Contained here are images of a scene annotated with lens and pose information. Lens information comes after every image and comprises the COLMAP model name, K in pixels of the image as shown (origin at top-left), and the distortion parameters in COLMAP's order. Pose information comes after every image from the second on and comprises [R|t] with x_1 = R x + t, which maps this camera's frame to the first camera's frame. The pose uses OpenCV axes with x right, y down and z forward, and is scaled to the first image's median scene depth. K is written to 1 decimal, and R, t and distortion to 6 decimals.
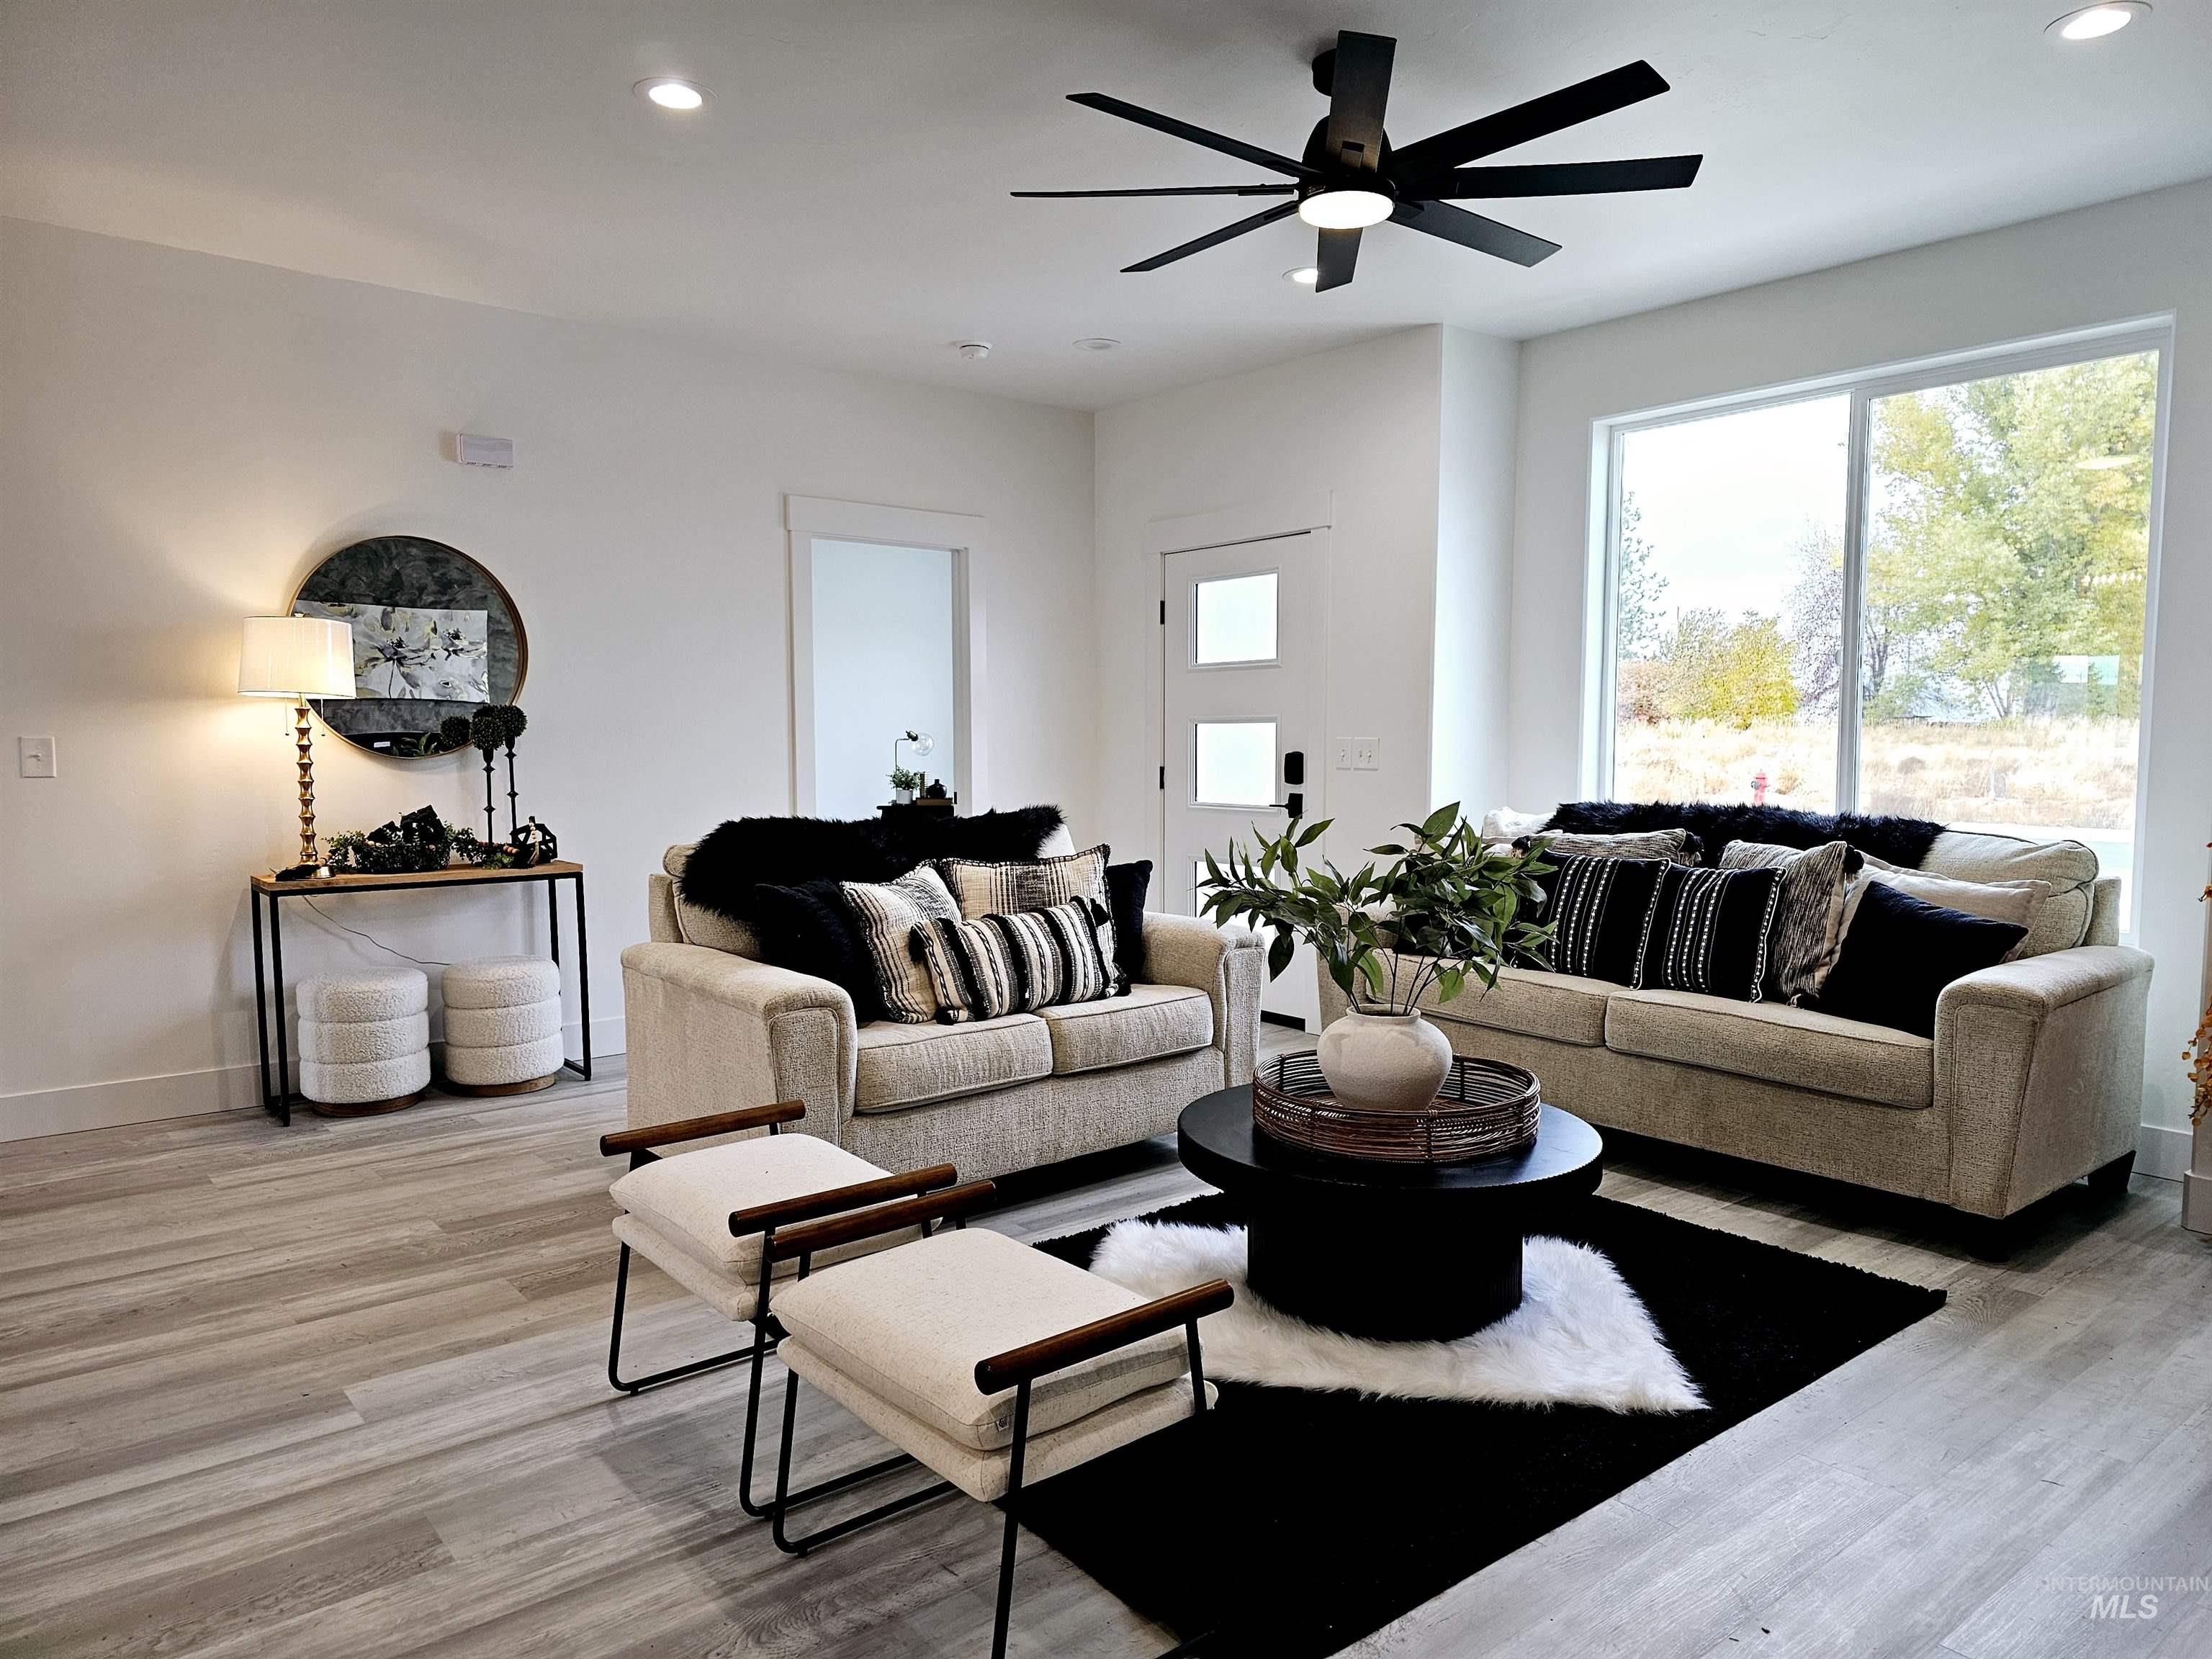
lens RADIAL K [[1520.2, 0, 1106.0], [0, 1520.2, 829.5], [0, 0, 1]] dist [-0.000006, -0.000715]
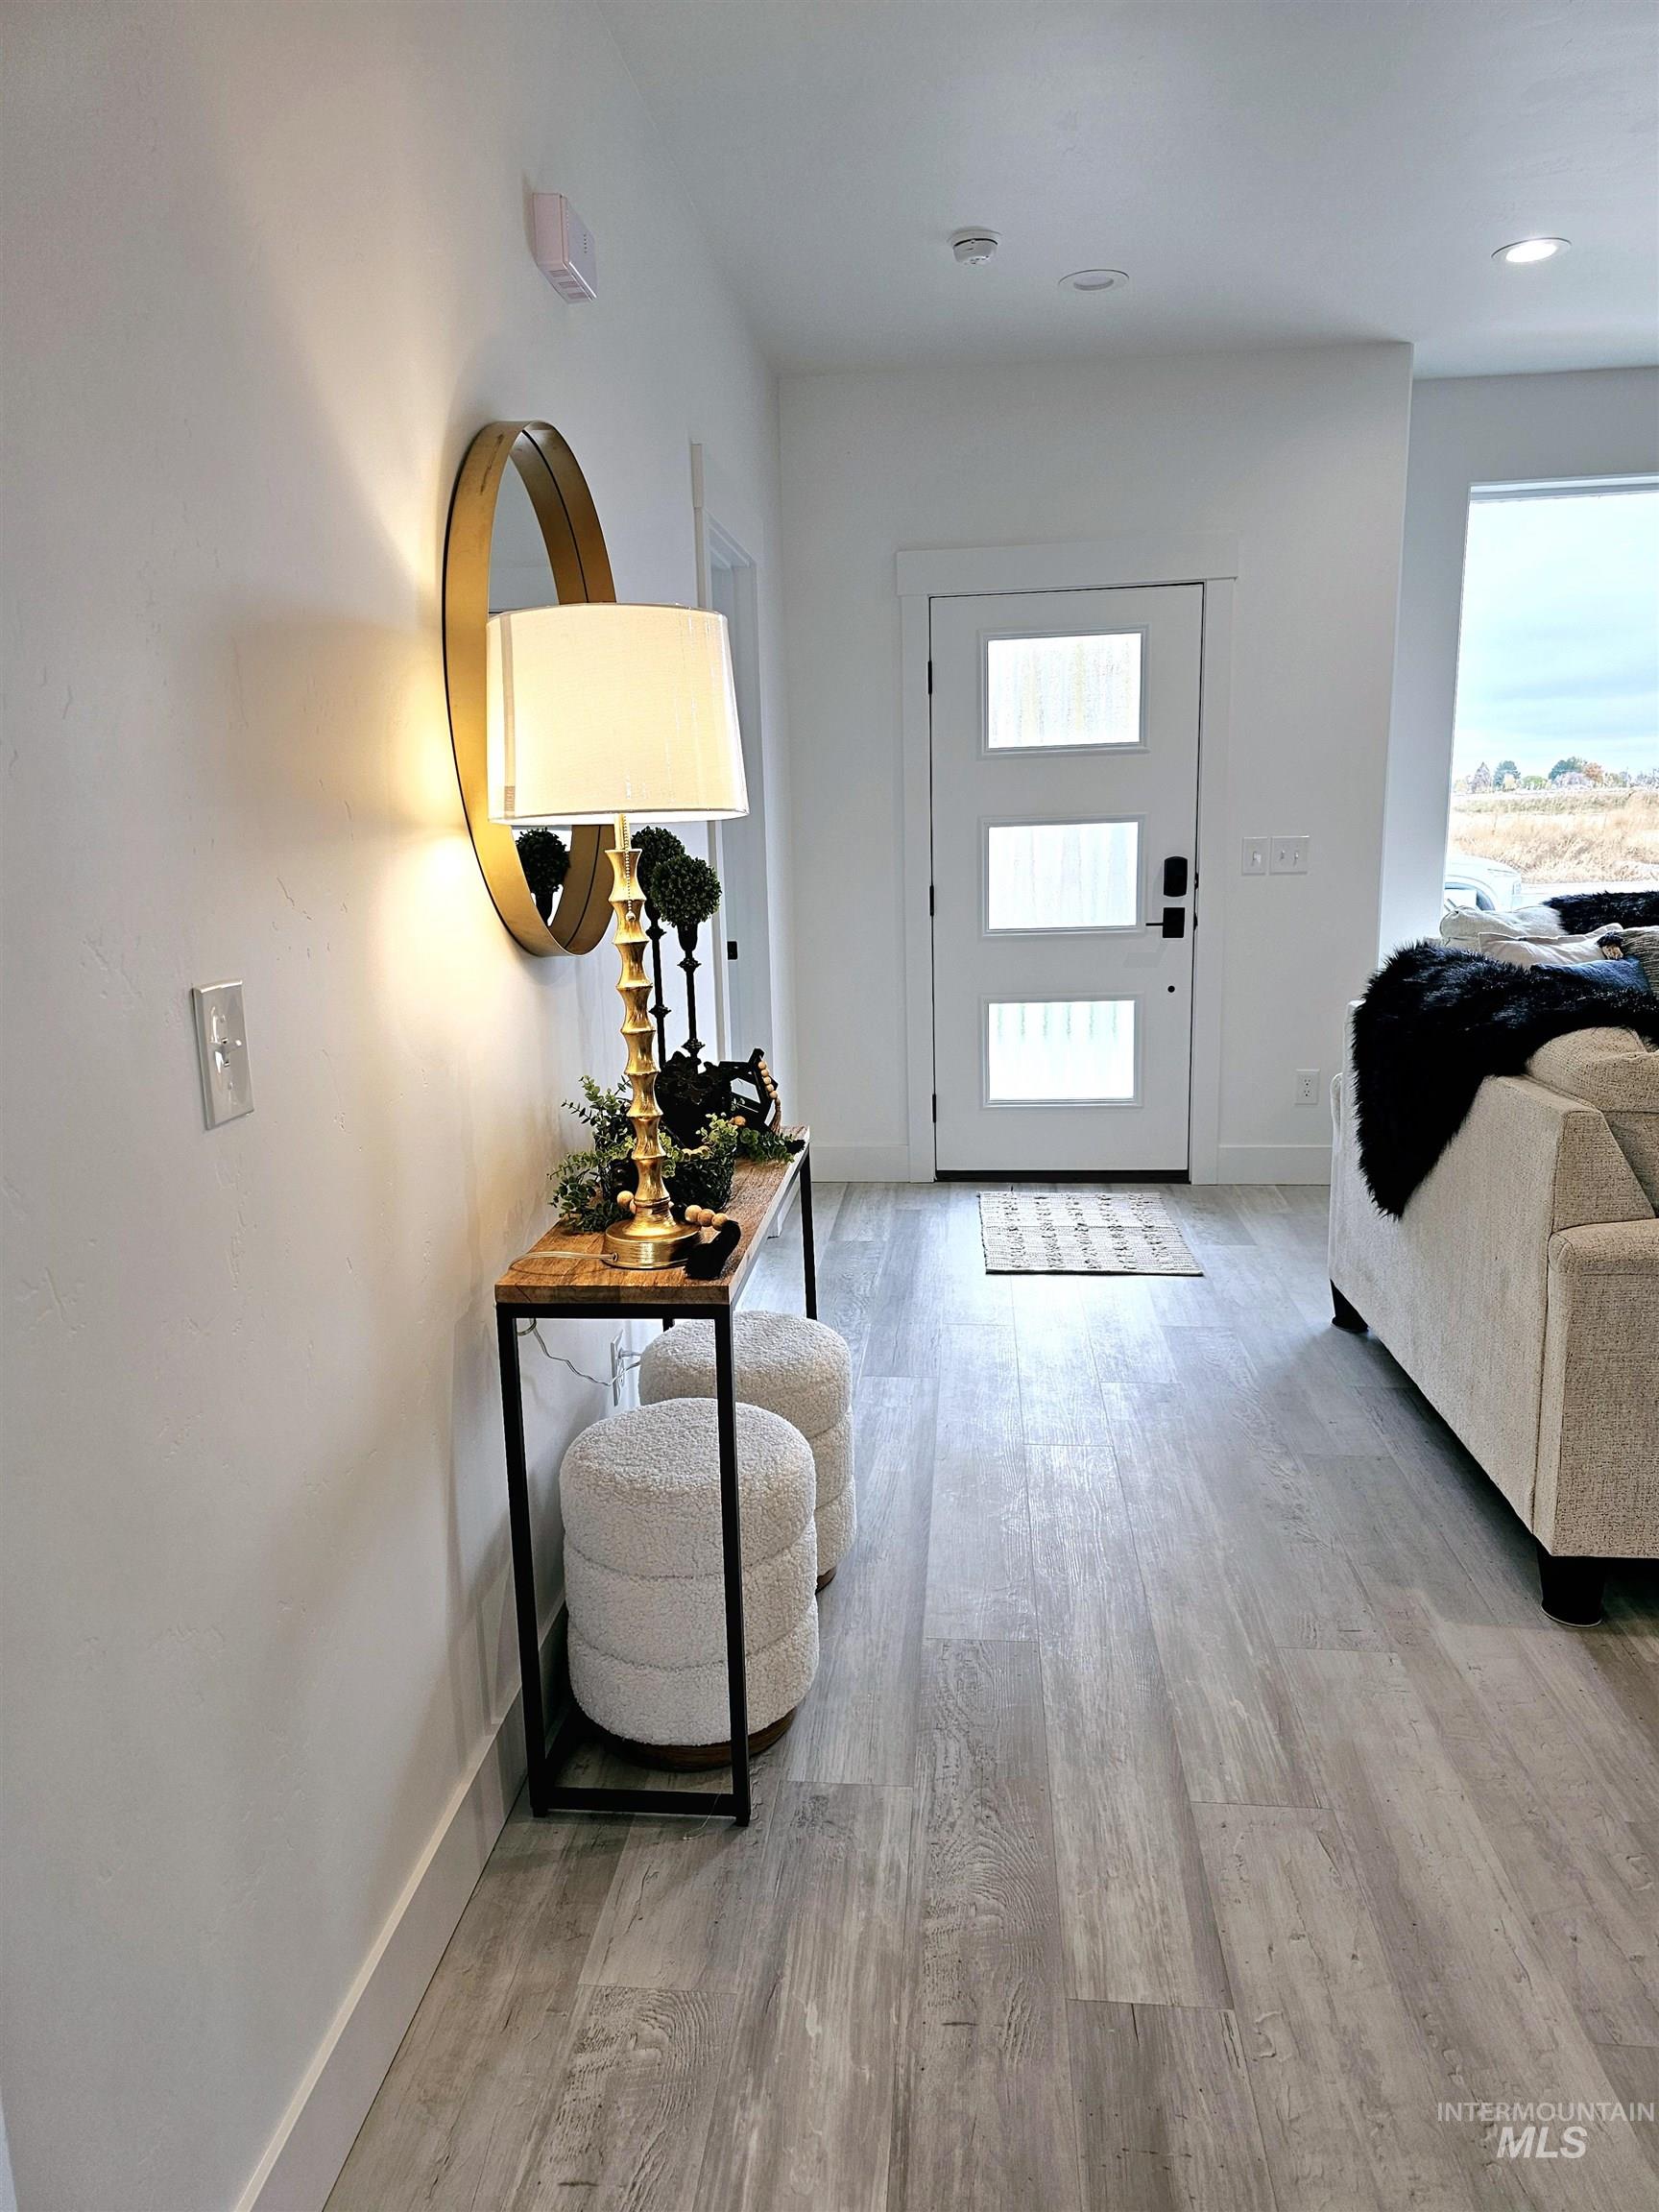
lens RADIAL K [[1520.2, 0, 828.4], [0, 1520.2, 1147.0], [0, 0, 1]] dist [-0.000006, -0.000715]
pose [[0.714013, -0.175193, 0.677858, -0.598212], [0.077815, 0.982046, 0.171846, -0.052416], [-0.695794, -0.069953, 0.714826, 0.522347]]
